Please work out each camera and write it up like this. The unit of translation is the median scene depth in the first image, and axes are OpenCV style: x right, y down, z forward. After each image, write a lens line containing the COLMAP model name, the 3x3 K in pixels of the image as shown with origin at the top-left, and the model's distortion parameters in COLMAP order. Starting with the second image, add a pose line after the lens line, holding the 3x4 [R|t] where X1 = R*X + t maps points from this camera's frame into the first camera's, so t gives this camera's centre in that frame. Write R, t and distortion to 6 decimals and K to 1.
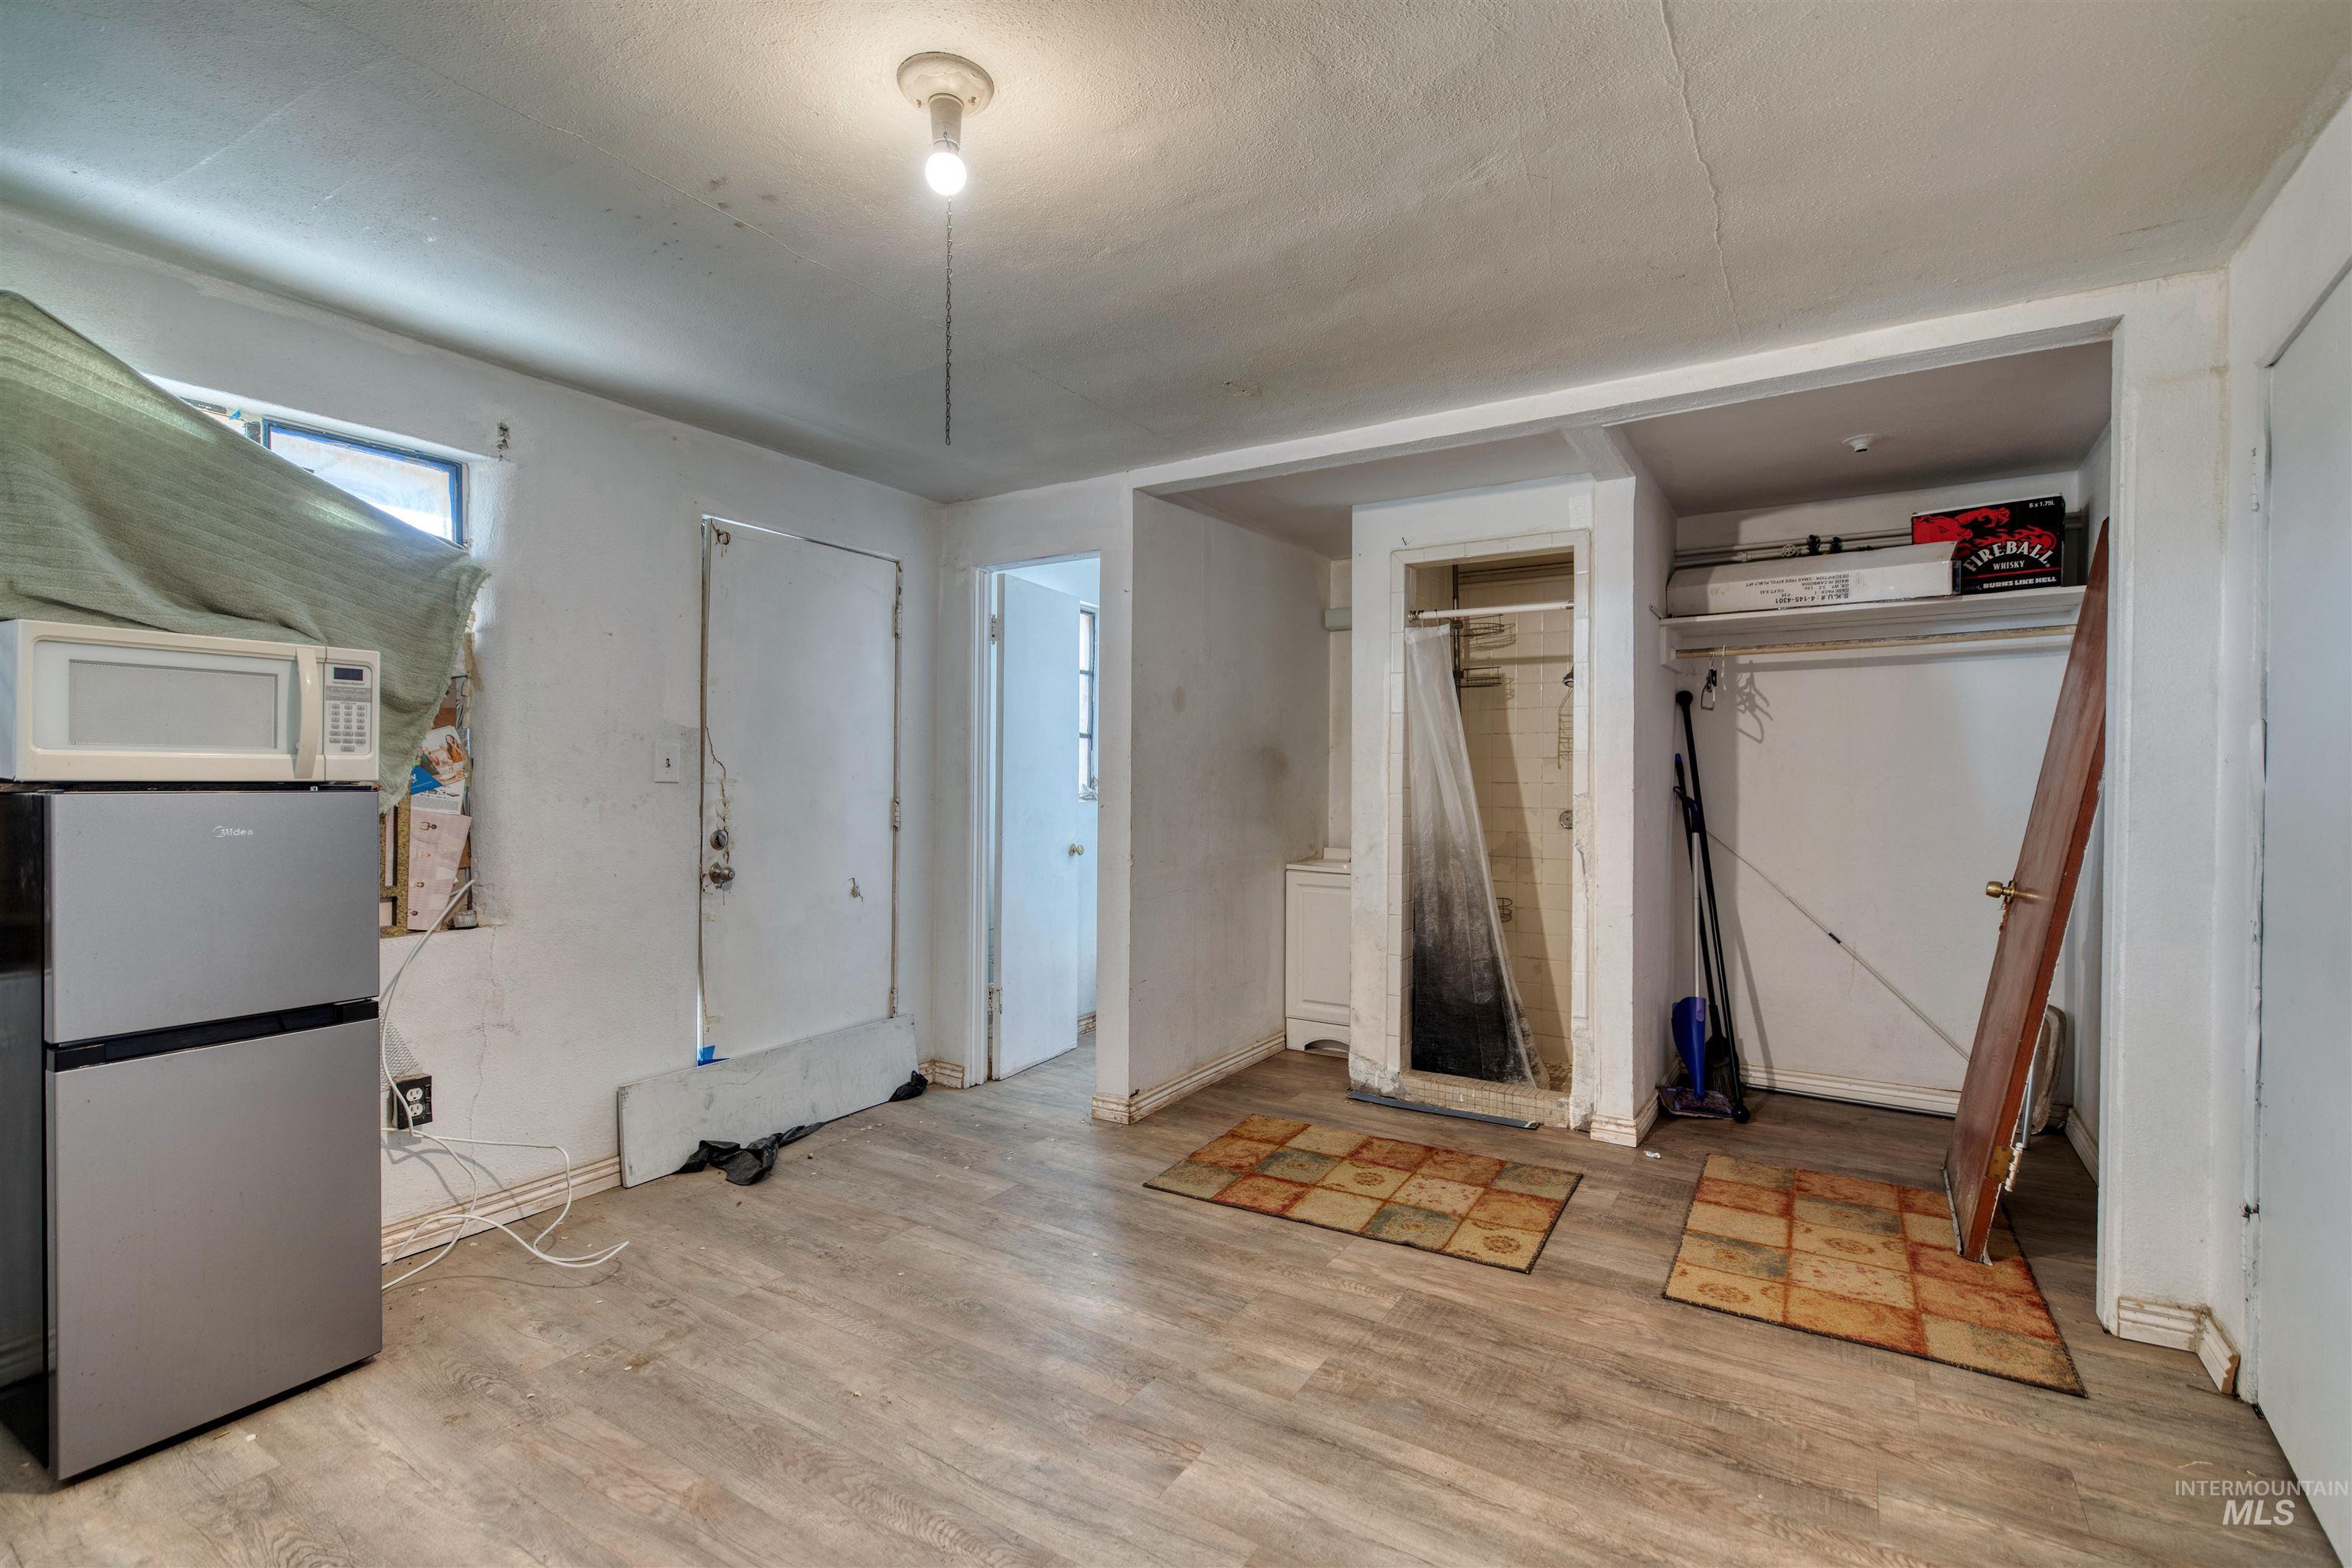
lens RADIAL K [[1070.7, 0, 1171.7], [0, 1070.7, 788.6], [0, 0, 1]] dist [0.004447, 0.000172]
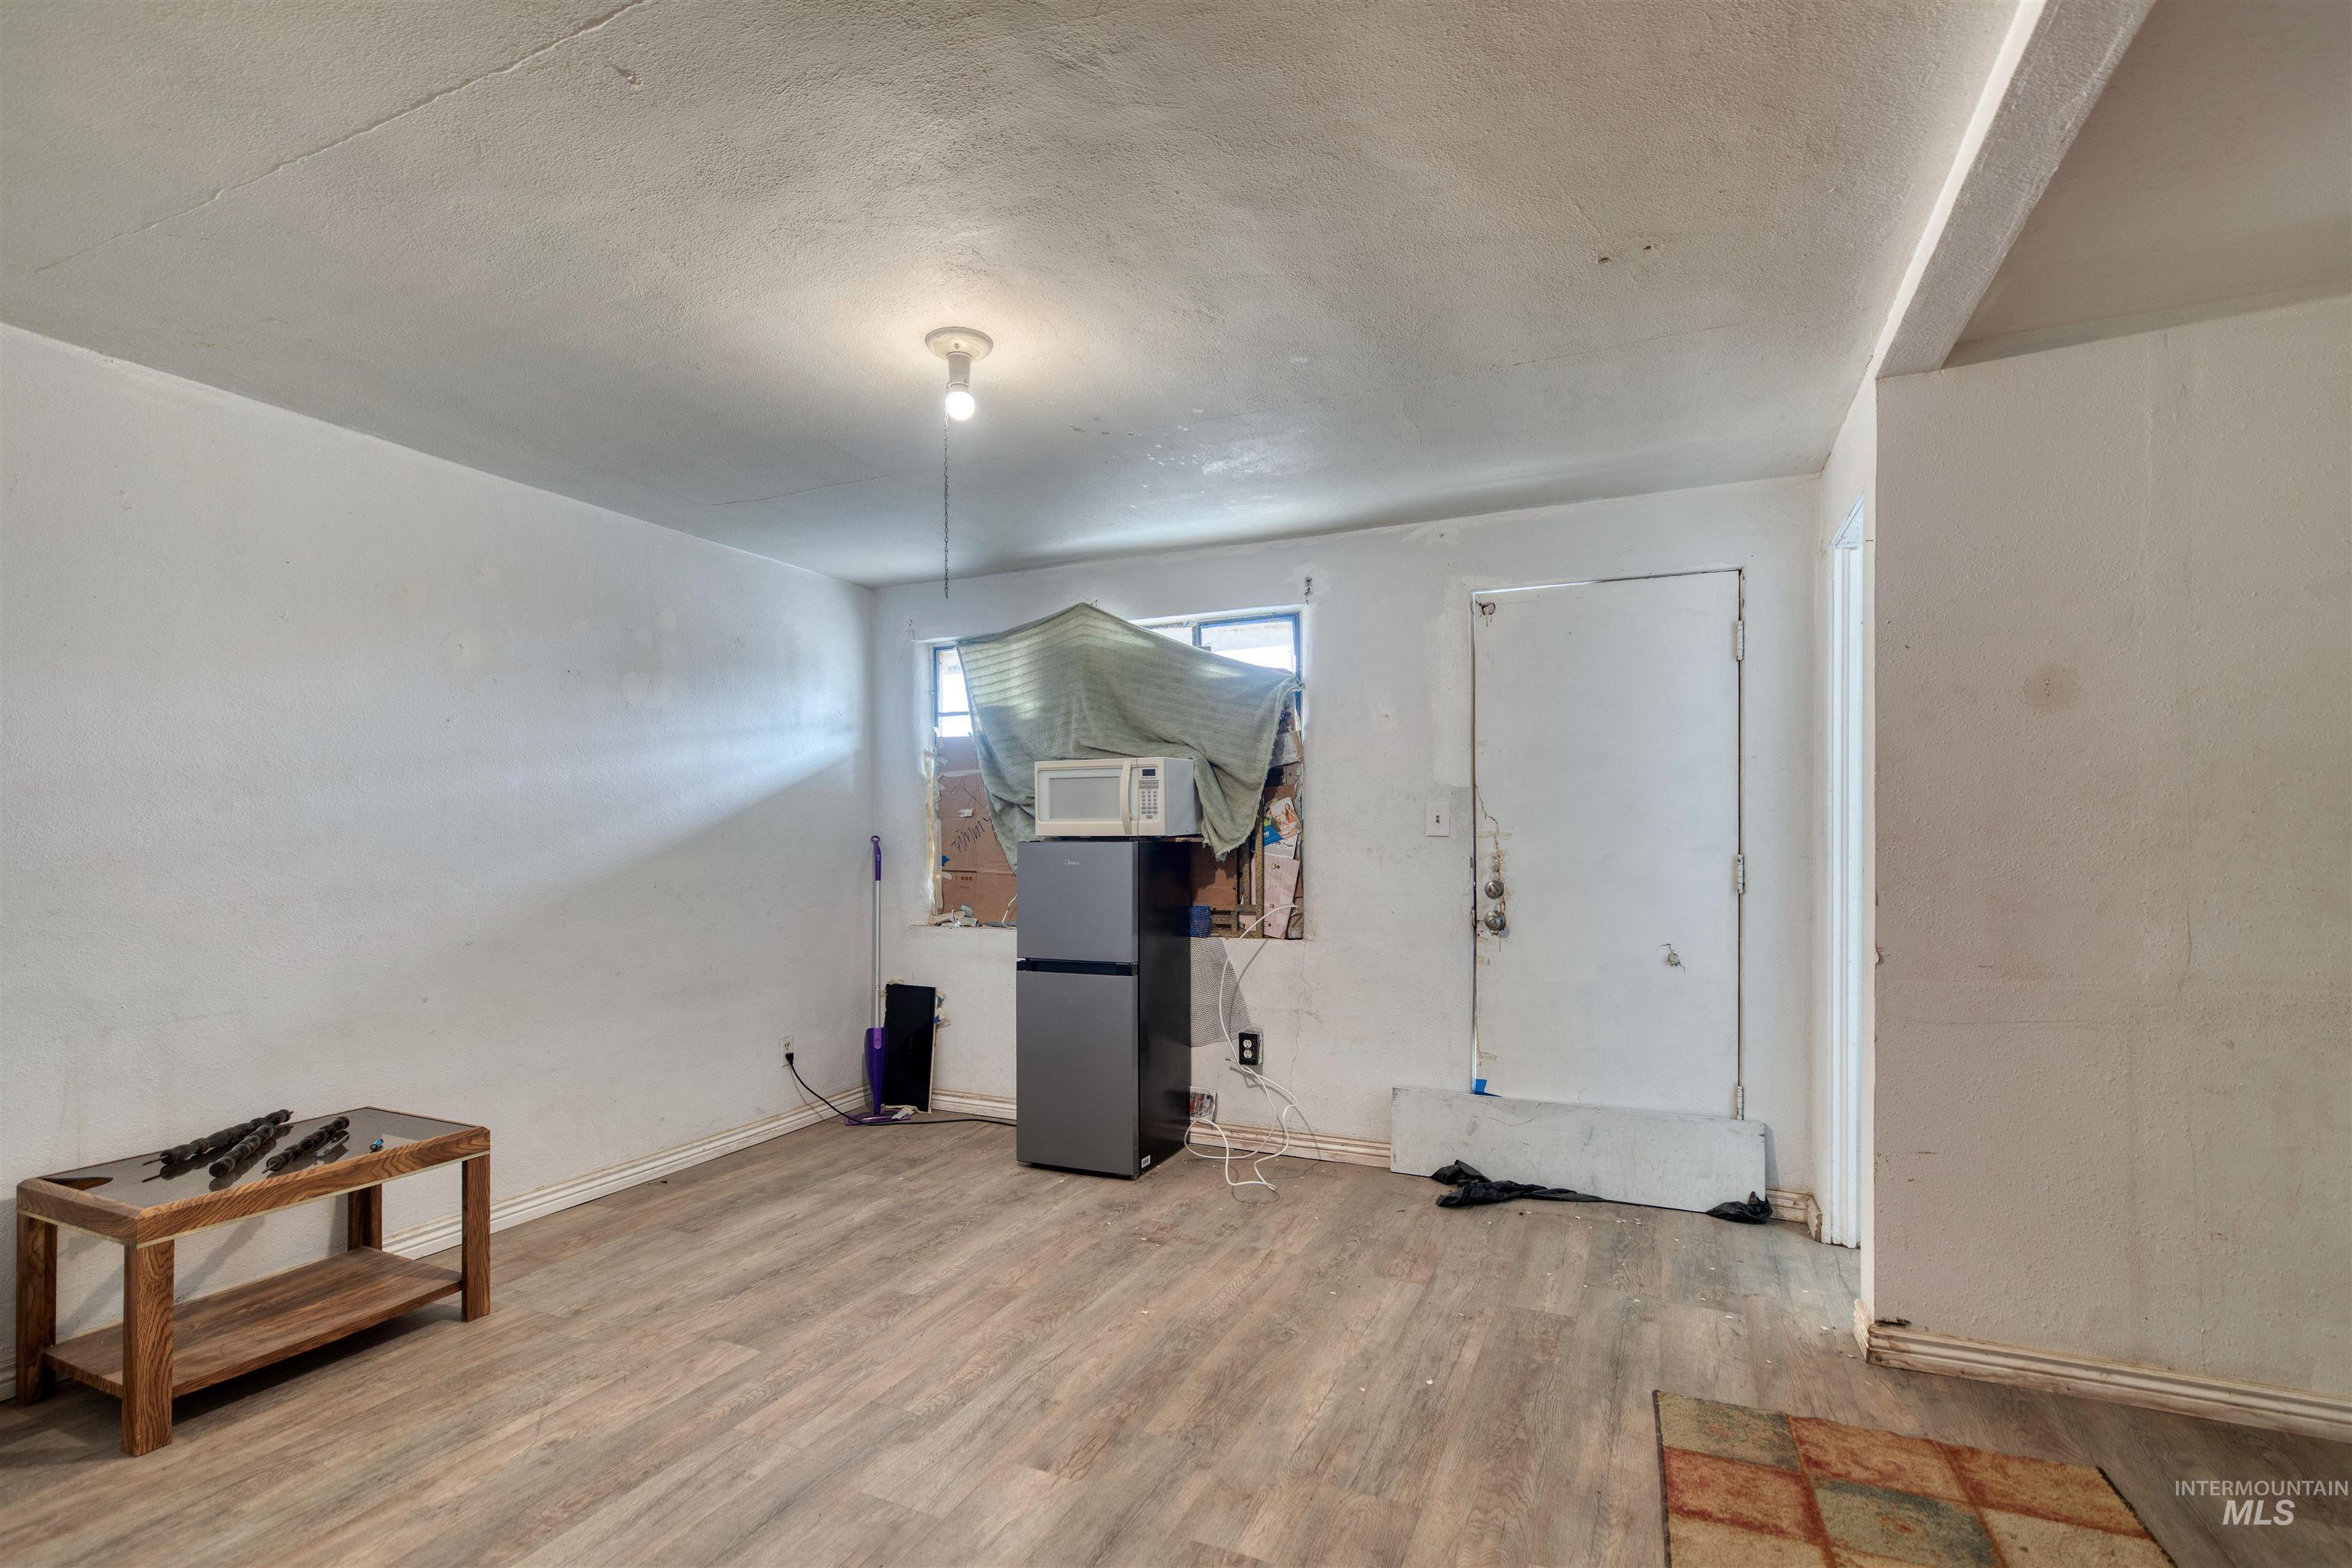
lens RADIAL K [[1070.7, 0, 1159.4], [0, 1070.7, 832.3], [0, 0, 1]] dist [0.004447, 0.000172]
pose [[0.129151, -0.007807, -0.991594, 0.698622], [-0.005514, 0.999948, -0.008590, 0.001538], [0.991610, 0.006577, 0.129101, 0.617215]]
